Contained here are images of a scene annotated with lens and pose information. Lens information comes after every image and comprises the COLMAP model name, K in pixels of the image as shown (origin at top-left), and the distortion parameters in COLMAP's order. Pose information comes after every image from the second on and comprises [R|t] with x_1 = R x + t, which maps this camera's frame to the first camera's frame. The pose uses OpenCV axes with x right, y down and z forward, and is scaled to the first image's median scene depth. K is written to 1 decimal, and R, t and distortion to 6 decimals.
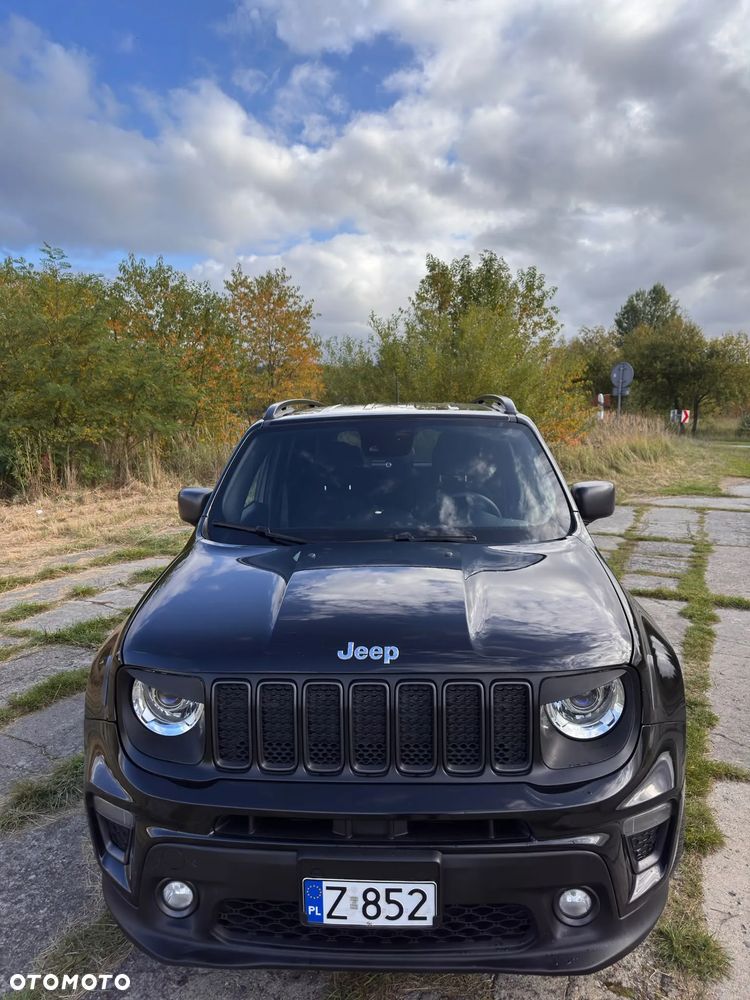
lens RADIAL K [[765.4, 0, 364.5], [0, 765.4, 508.2], [0, 0, 1]] dist [0.001019, -0.006236]
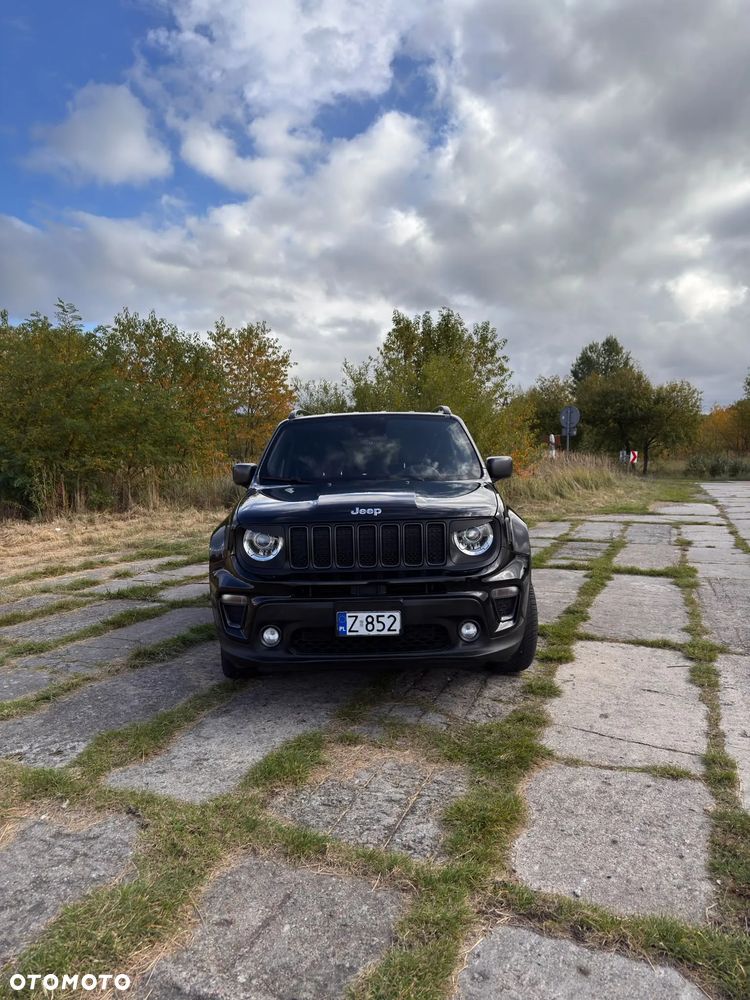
lens RADIAL K [[797.4, 0, 381.6], [0, 797.4, 500.0], [0, 0, 1]] dist [0.037337, -0.011541]
pose [[0.997984, -0.009502, 0.062743, -0.013863], [0.014701, 0.996446, -0.082940, 0.054254], [-0.061732, 0.083695, 0.994577, -0.179615]]
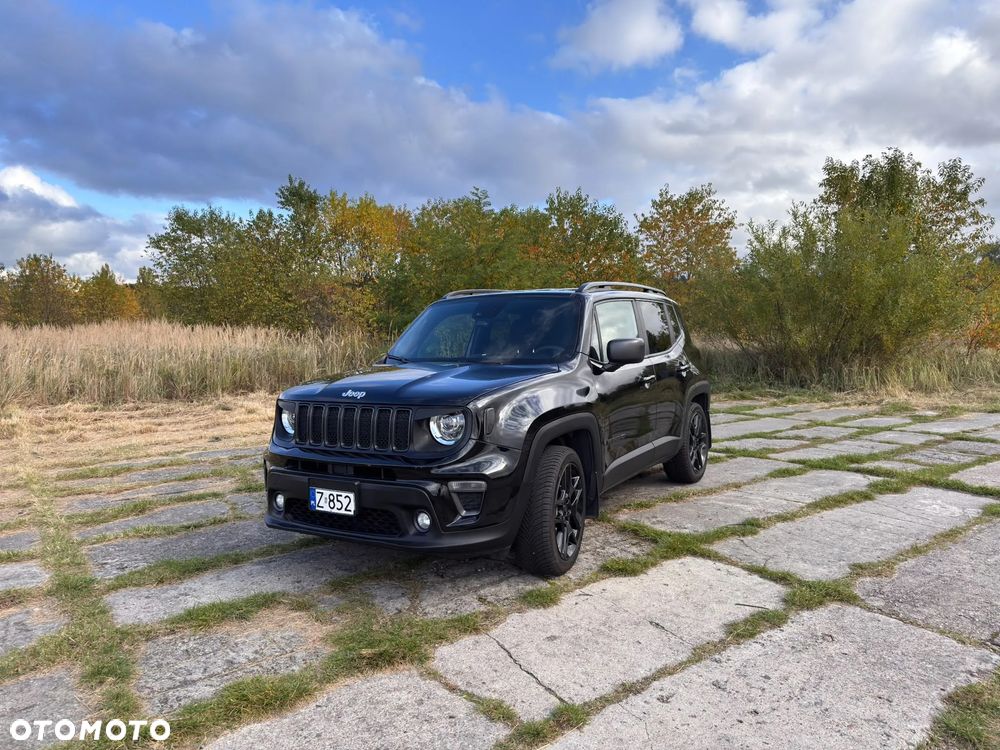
lens RADIAL K [[760.2, 0, 504.4], [0, 760.2, 357.2], [0, 0, 1]] dist [0.086140, -0.109384]
pose [[0.882202, 0.018852, -0.470494, 0.220838], [-0.058014, 0.995937, -0.068873, 0.034074], [0.467284, 0.088055, 0.879711, -0.110752]]
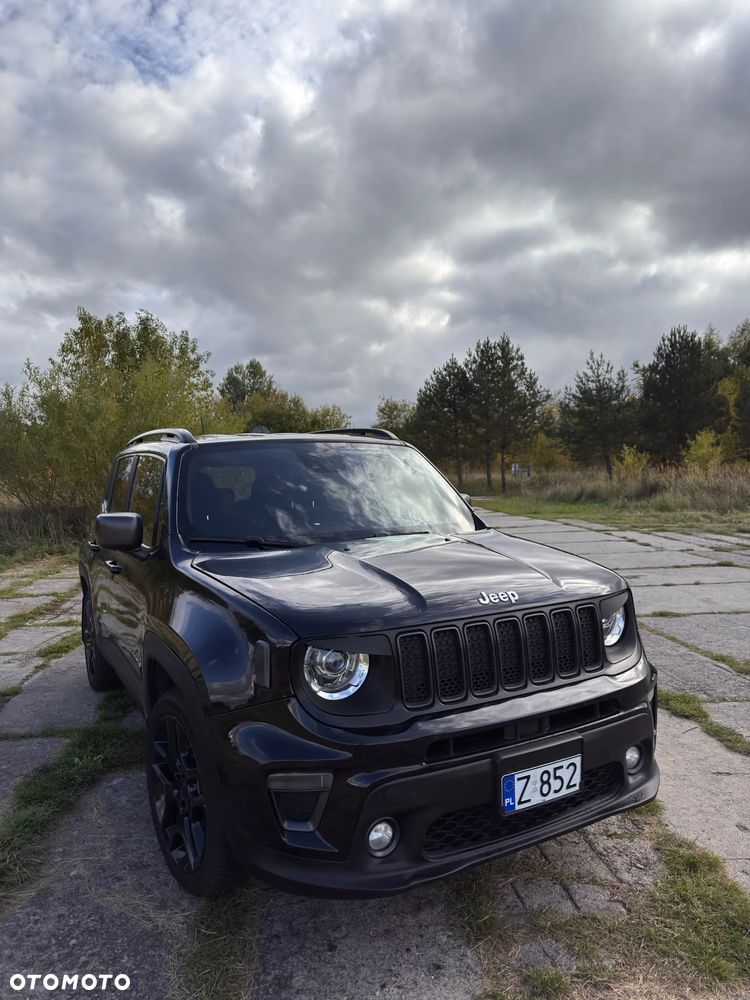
lens RADIAL K [[744.5, 0, 410.2], [0, 744.5, 524.2], [0, 0, 1]] dist [0.034677, -0.028507]
pose [[0.826074, -0.044777, 0.561780, -0.129812], [0.082117, 0.995763, -0.041382, 0.017381], [-0.557547, 0.080316, 0.826251, 0.007789]]
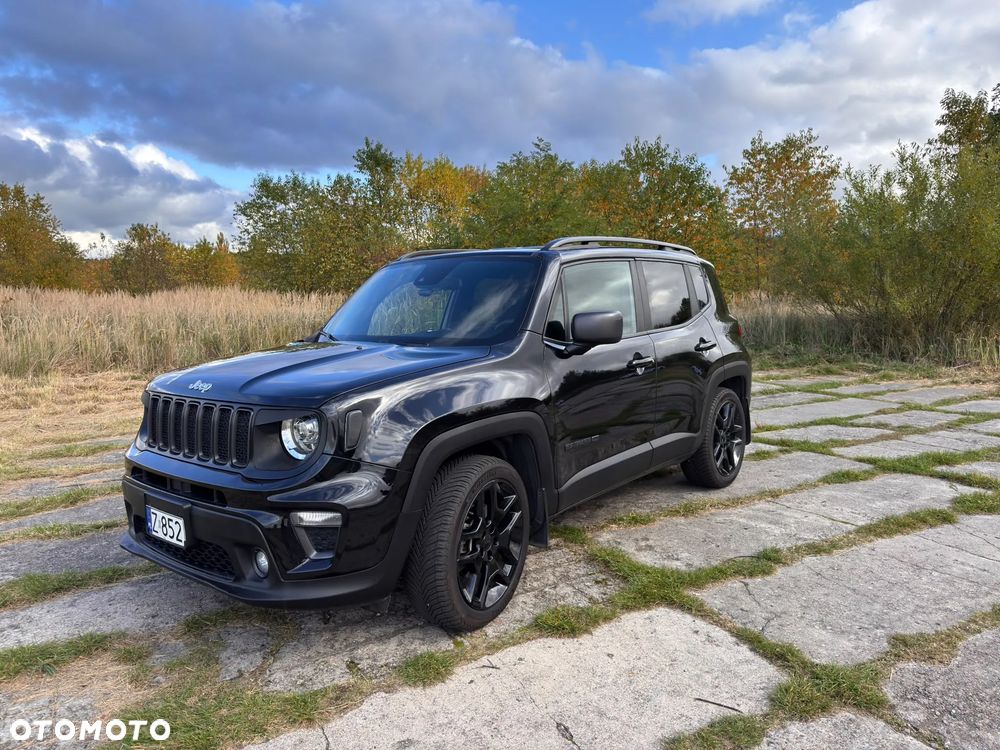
lens RADIAL K [[744.5, 0, 497.5], [0, 744.5, 360.5], [0, 0, 1]] dist [0.034677, -0.028507]
pose [[0.796649, 0.052381, -0.602169, 0.236661], [-0.068477, 0.997645, -0.003812, 0.015880], [0.600551, 0.044271, 0.798360, 0.014996]]
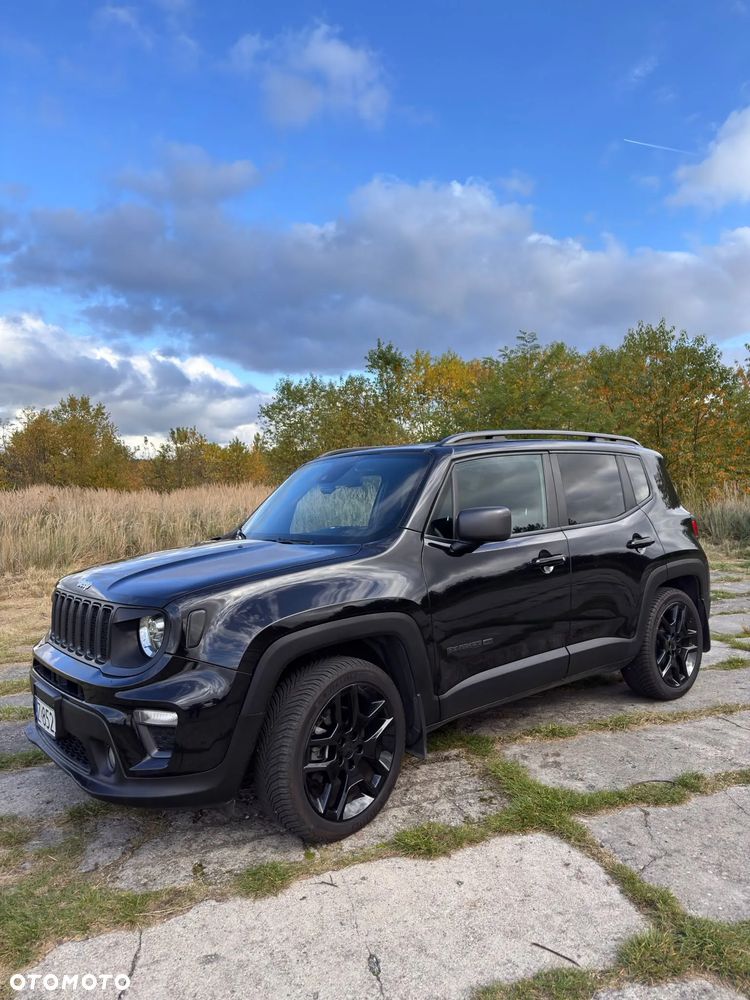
lens RADIAL K [[744.5, 0, 373.5], [0, 744.5, 484.4], [0, 0, 1]] dist [0.002973, 0.004691]
pose [[0.649393, -0.016105, -0.760282, 0.279165], [-0.069029, 0.994400, -0.080025, 0.008896], [0.757313, 0.104449, 0.644645, 0.059381]]
